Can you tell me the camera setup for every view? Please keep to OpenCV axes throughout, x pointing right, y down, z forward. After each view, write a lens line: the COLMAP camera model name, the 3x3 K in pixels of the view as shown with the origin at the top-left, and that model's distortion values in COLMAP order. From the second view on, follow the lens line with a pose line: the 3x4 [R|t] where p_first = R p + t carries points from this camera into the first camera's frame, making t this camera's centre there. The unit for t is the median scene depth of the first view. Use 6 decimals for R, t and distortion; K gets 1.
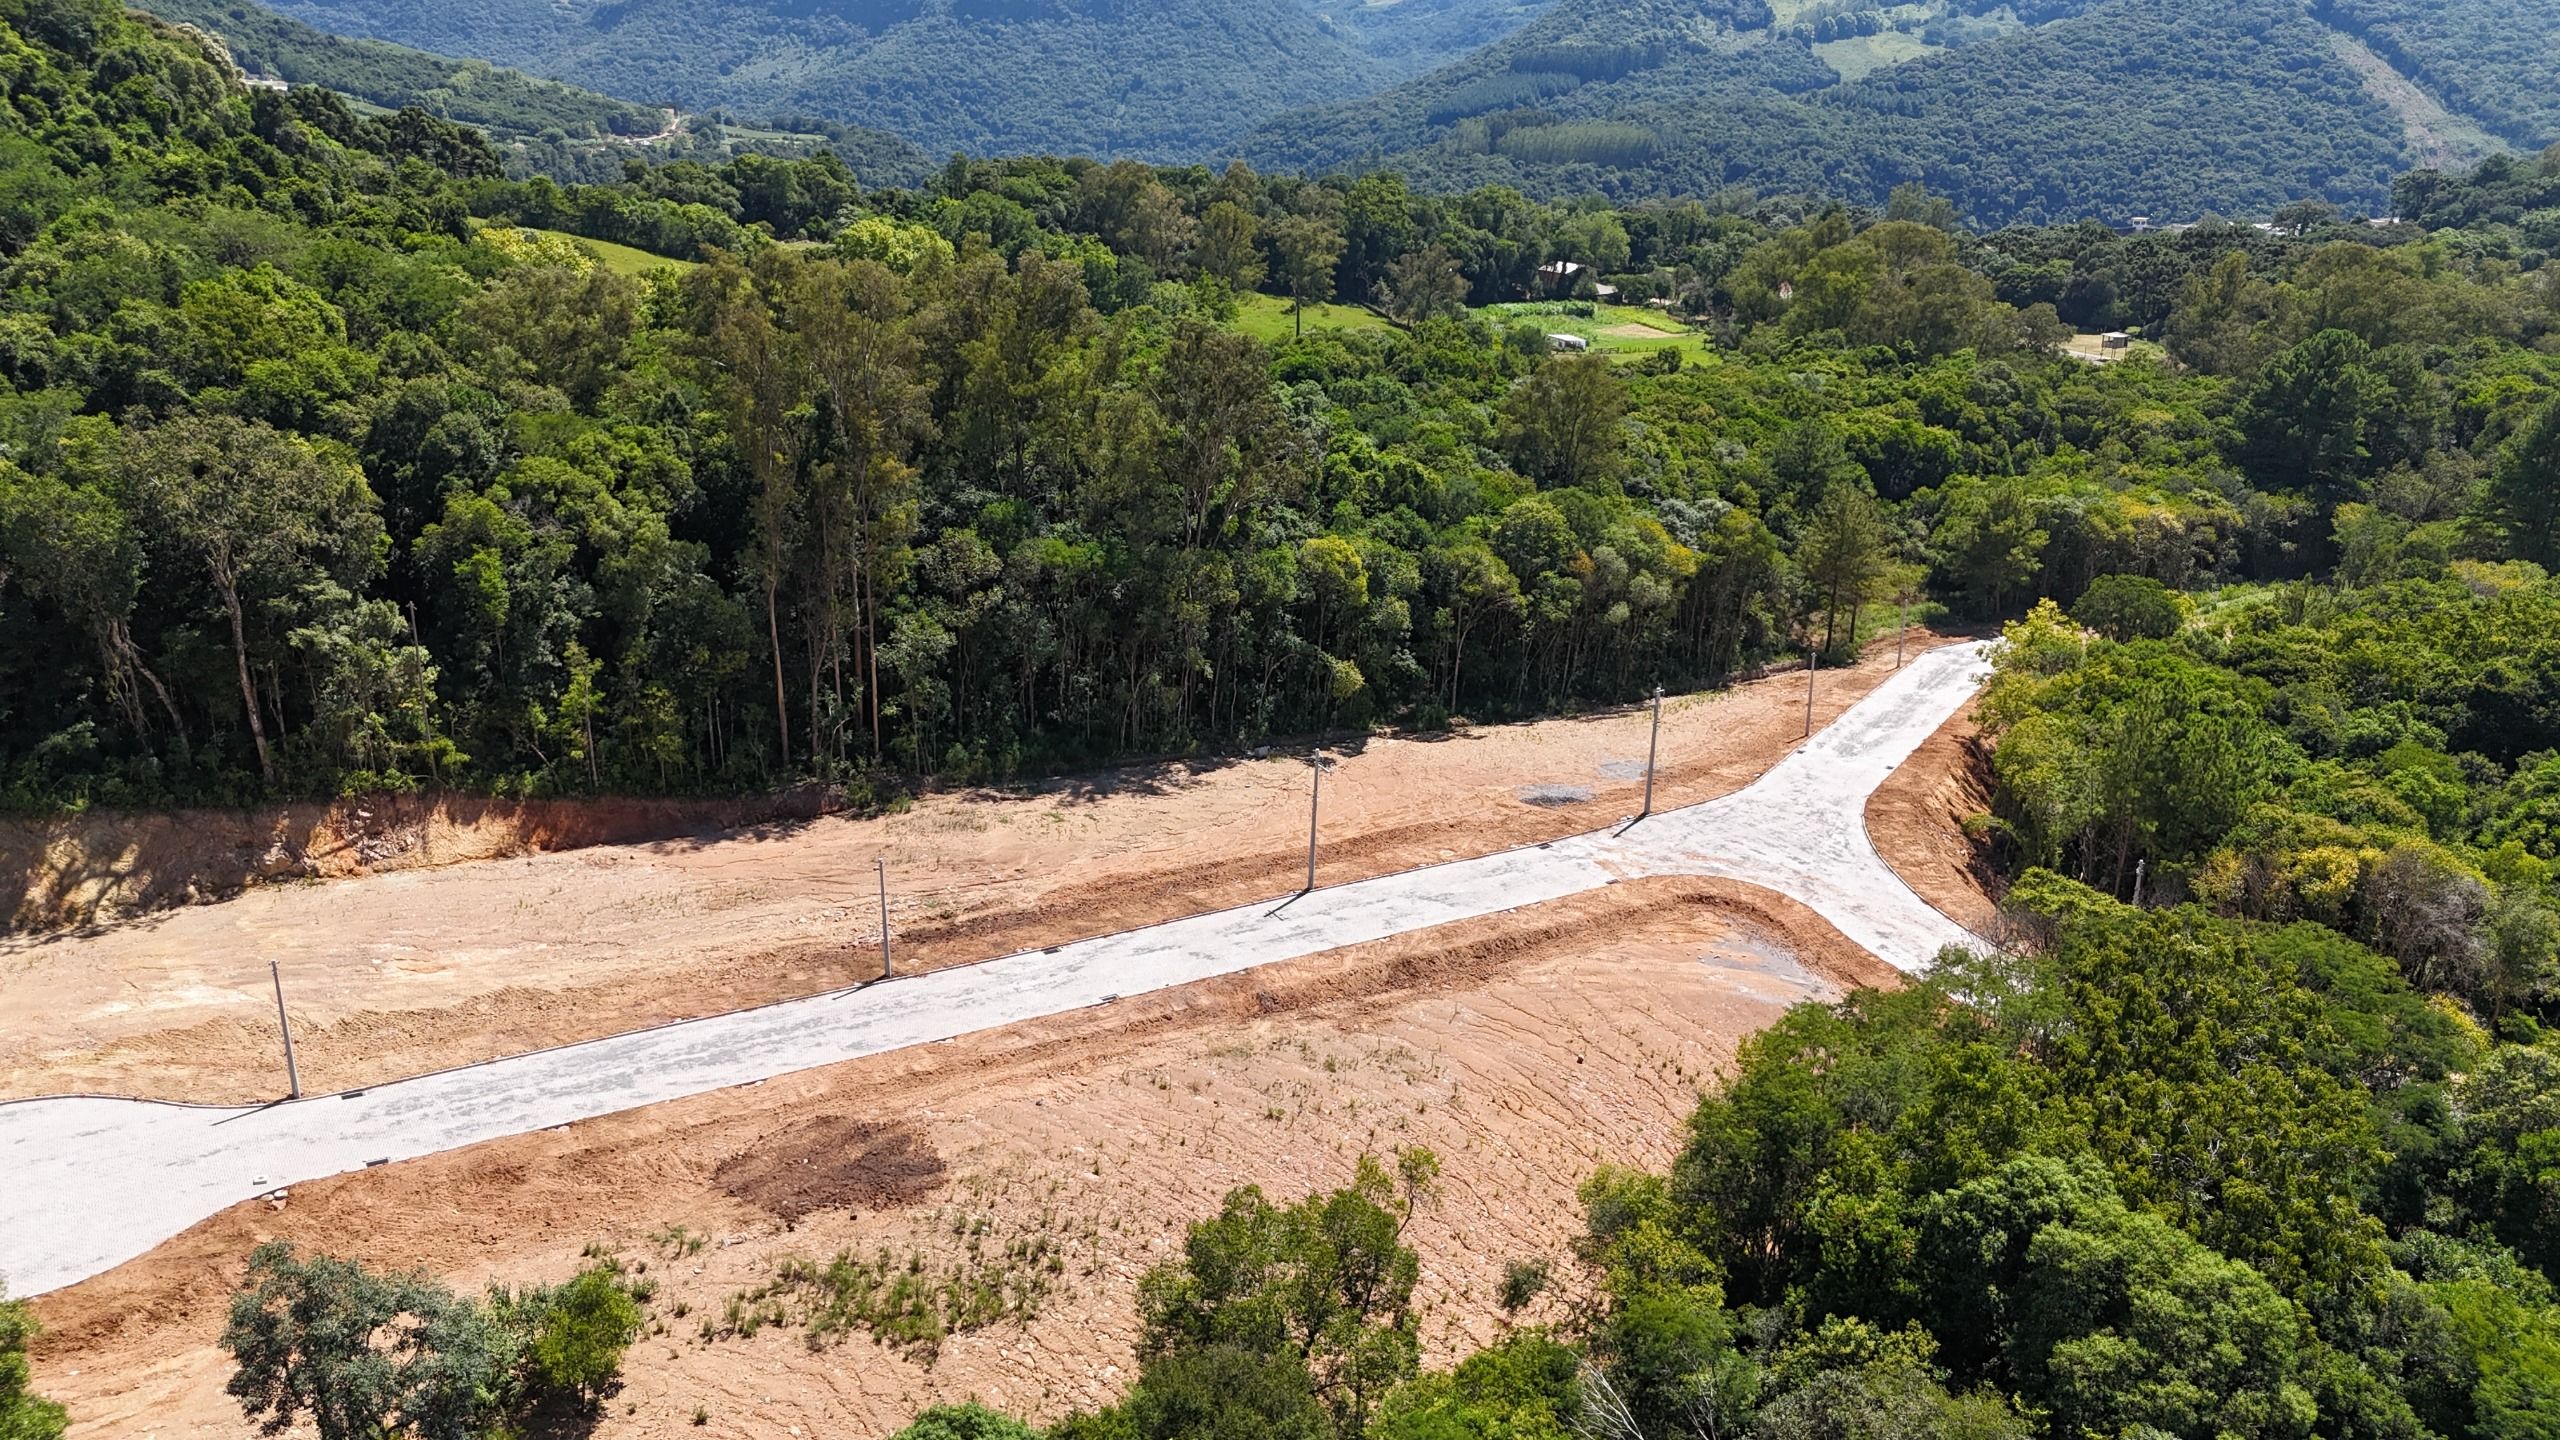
lens RADIAL K [[1837.7, 0, 1294.0], [0, 1837.7, 671.4], [0, 0, 1]] dist [0.084156, -0.081832]
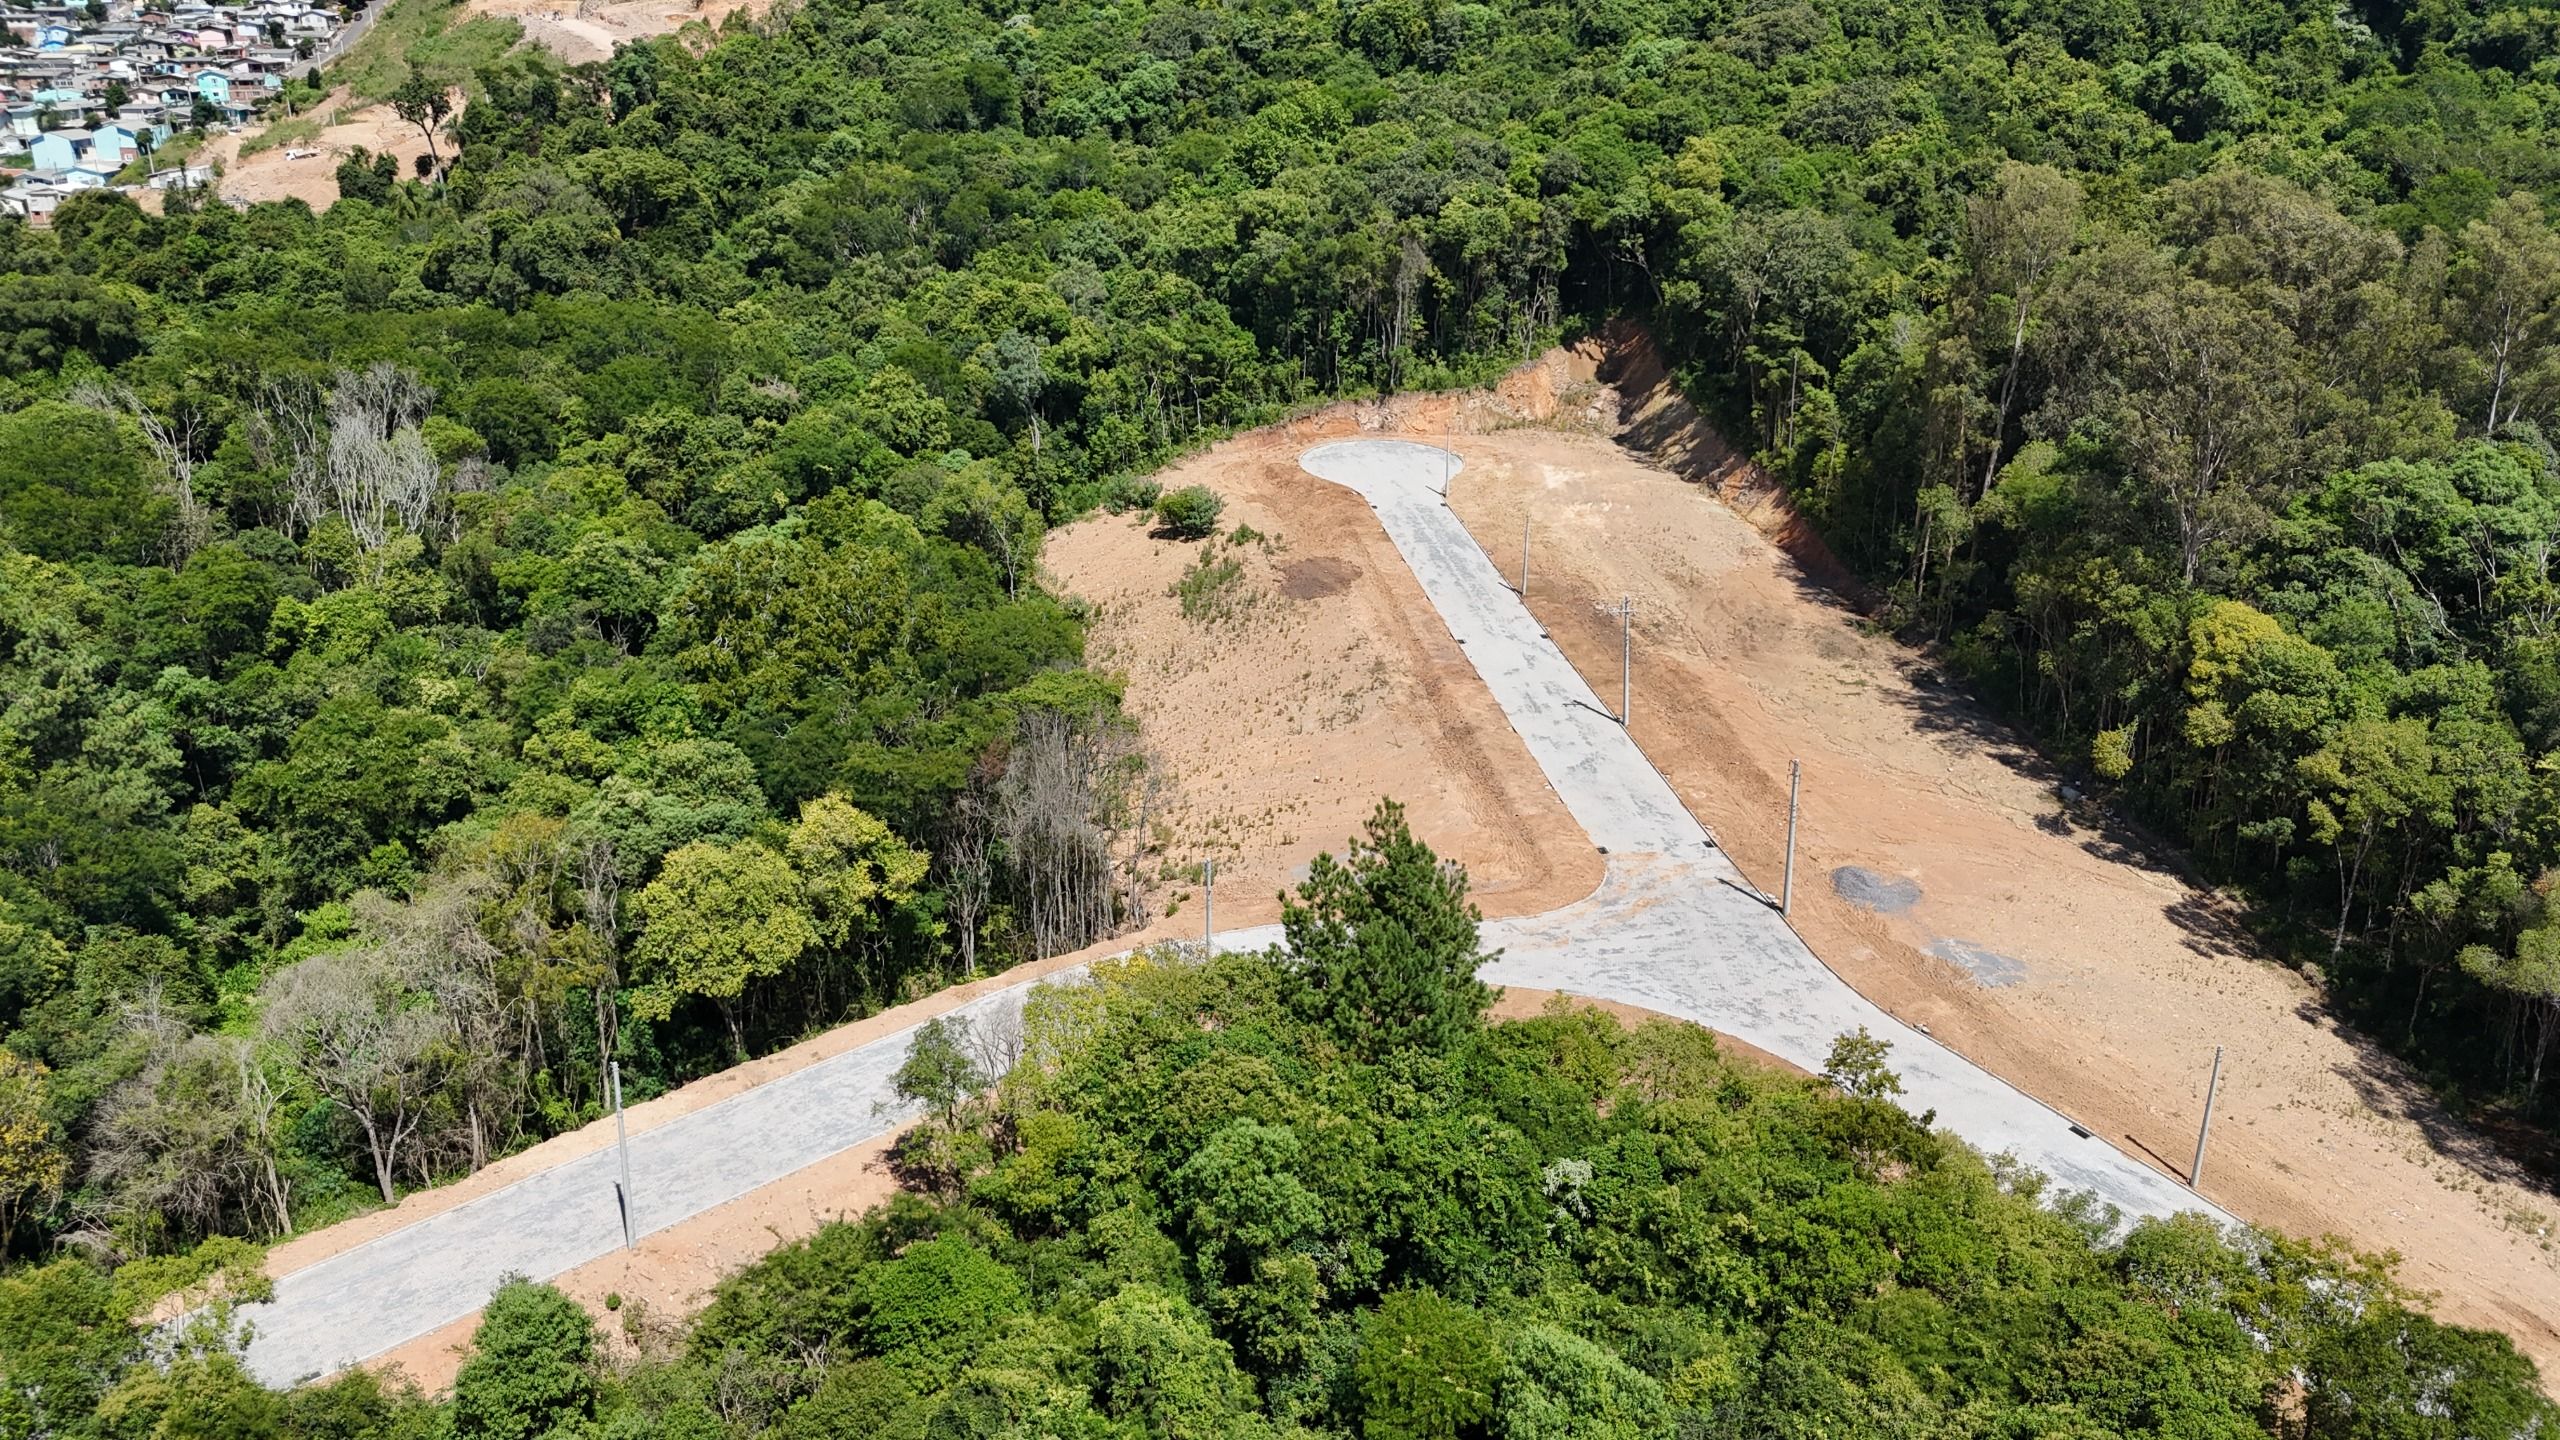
lens RADIAL K [[1877.8, 0, 1284.3], [0, 1877.8, 770.2], [0, 0, 1]] dist [0.062112, -0.051464]
pose [[-0.415352, 0.323214, -0.850303, 1.233419], [-0.287648, 0.840116, 0.459851, -0.371488], [0.862984, 0.435588, -0.255972, 1.288423]]
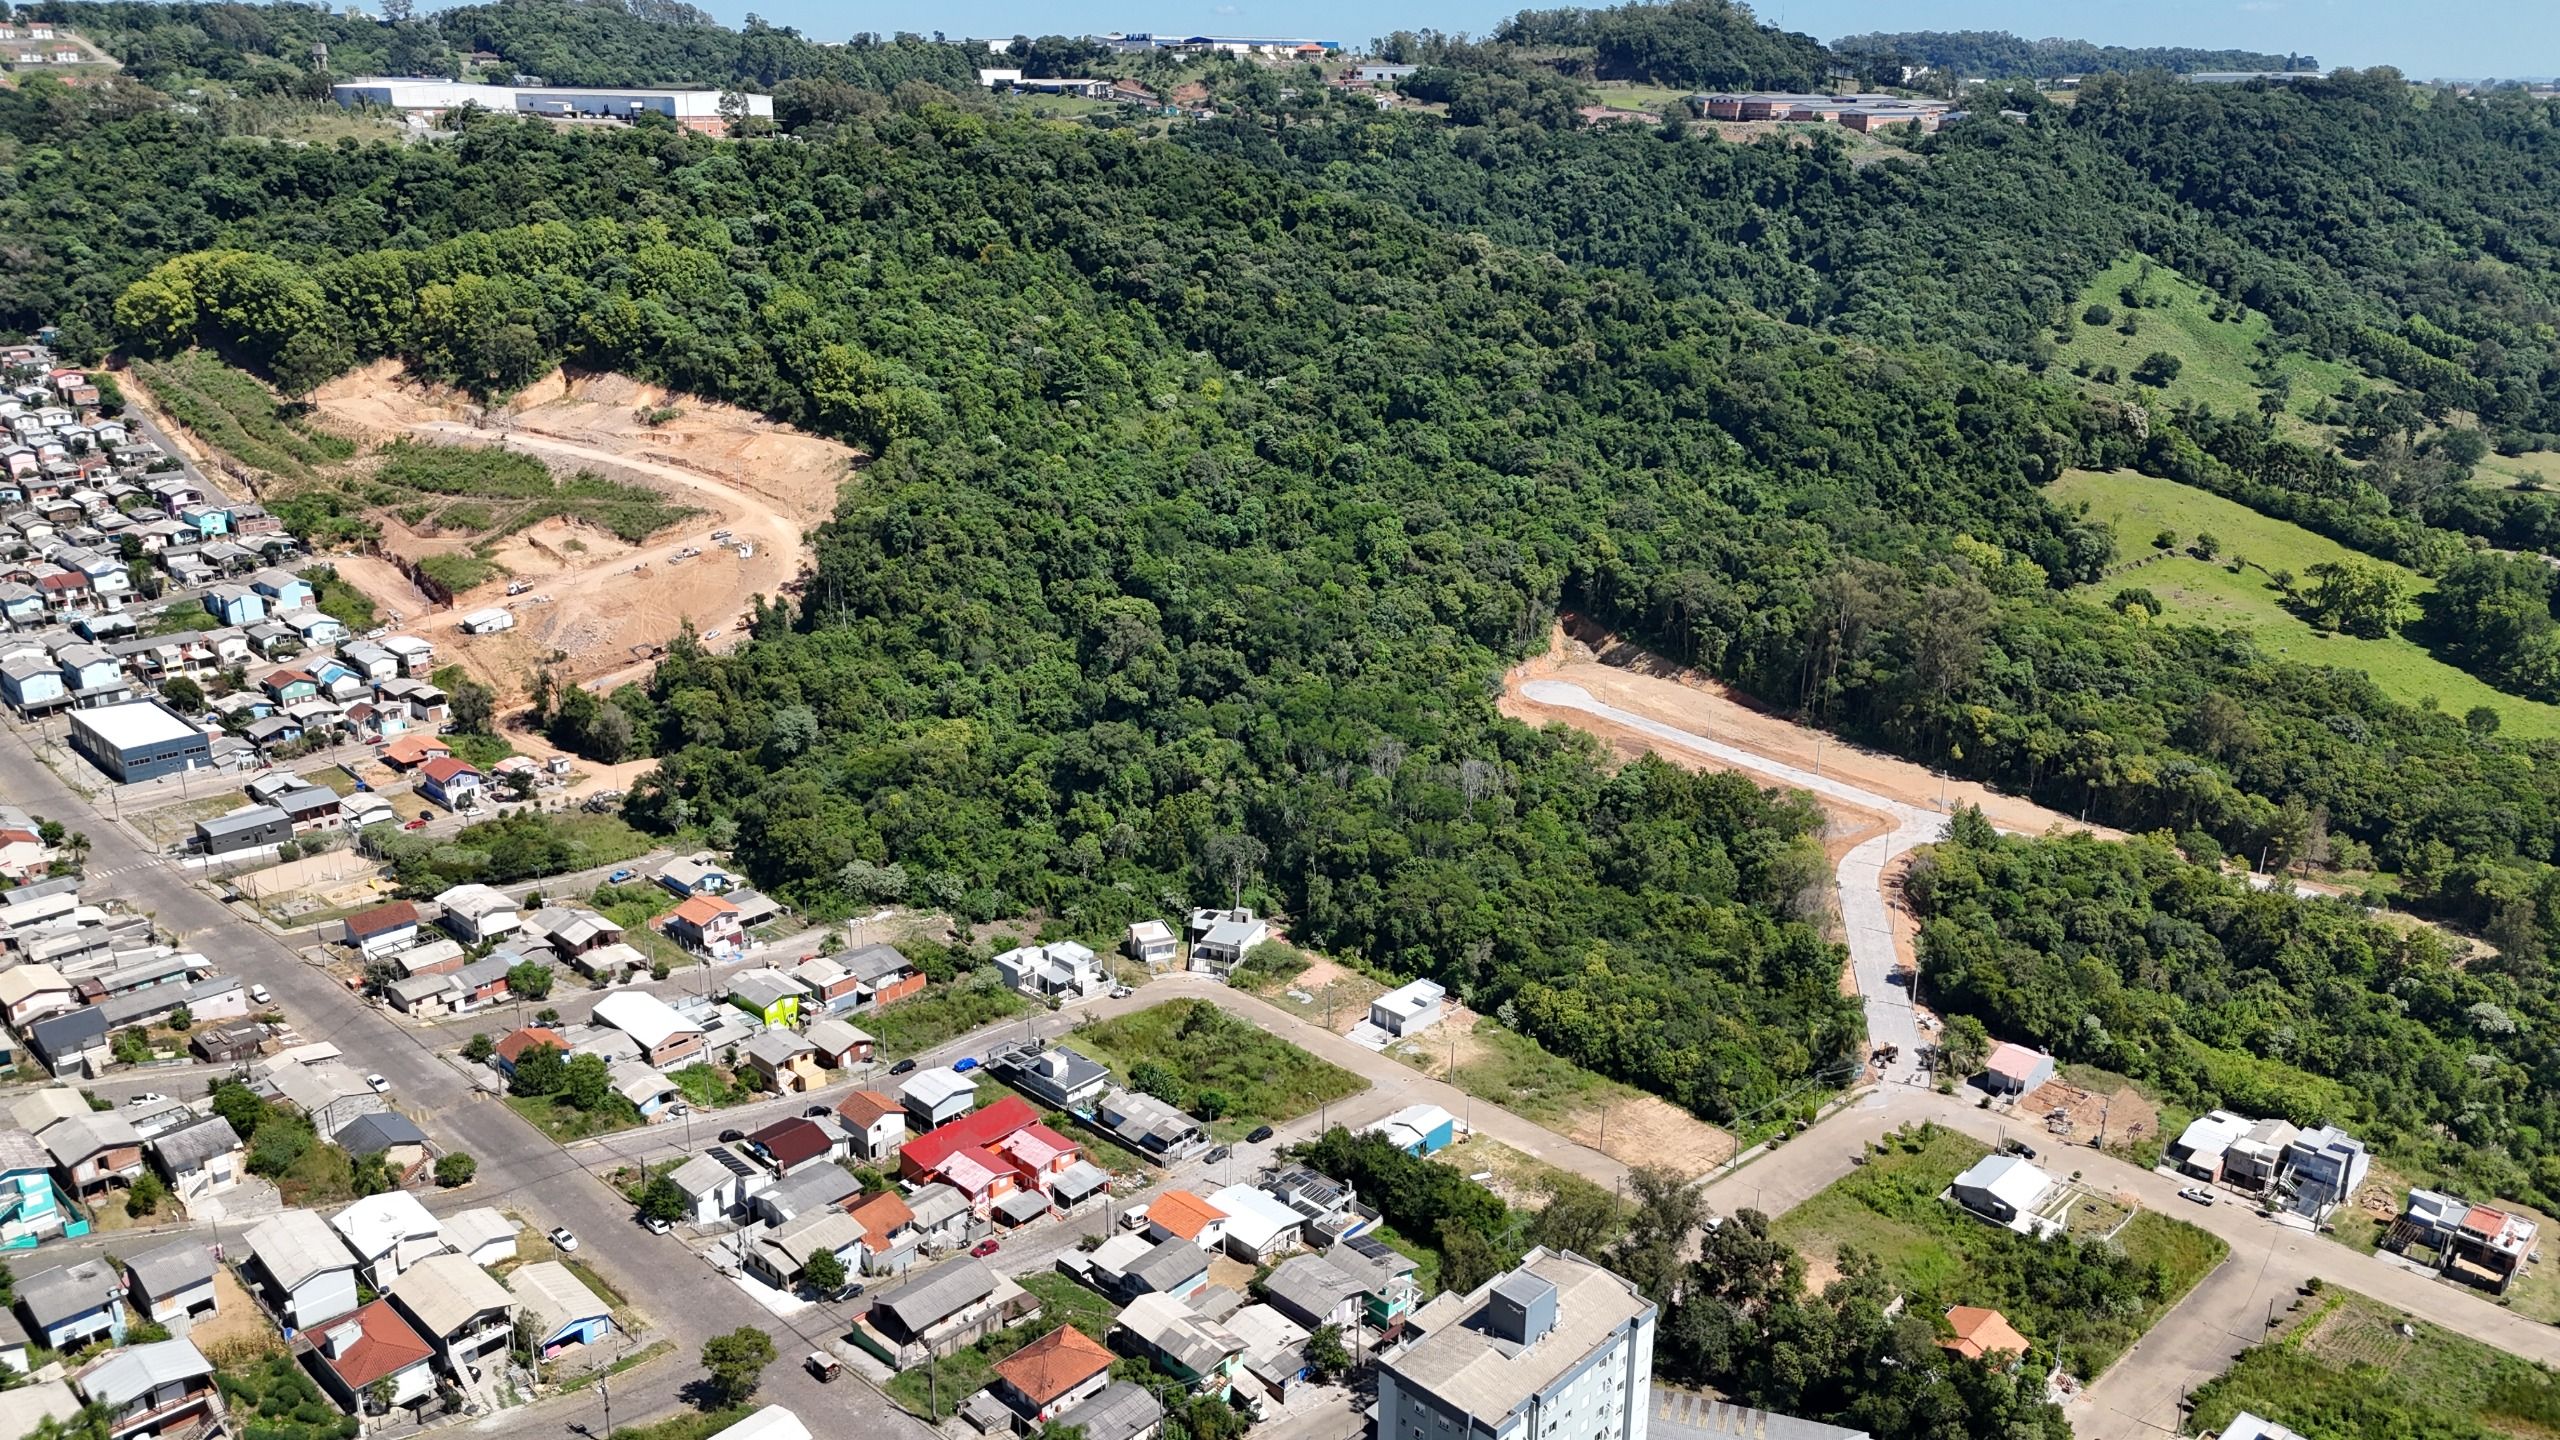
lens RADIAL K [[1892.8, 0, 1280.0], [0, 1892.8, 720.0], [0, 0, 1]] dist [0.076258, -0.074451]
pose [[0.206870, 0.304345, -0.929827, 3.548977], [-0.302993, 0.923591, 0.234893, -0.585319], [0.930269, 0.233139, 0.283278, -1.118038]]
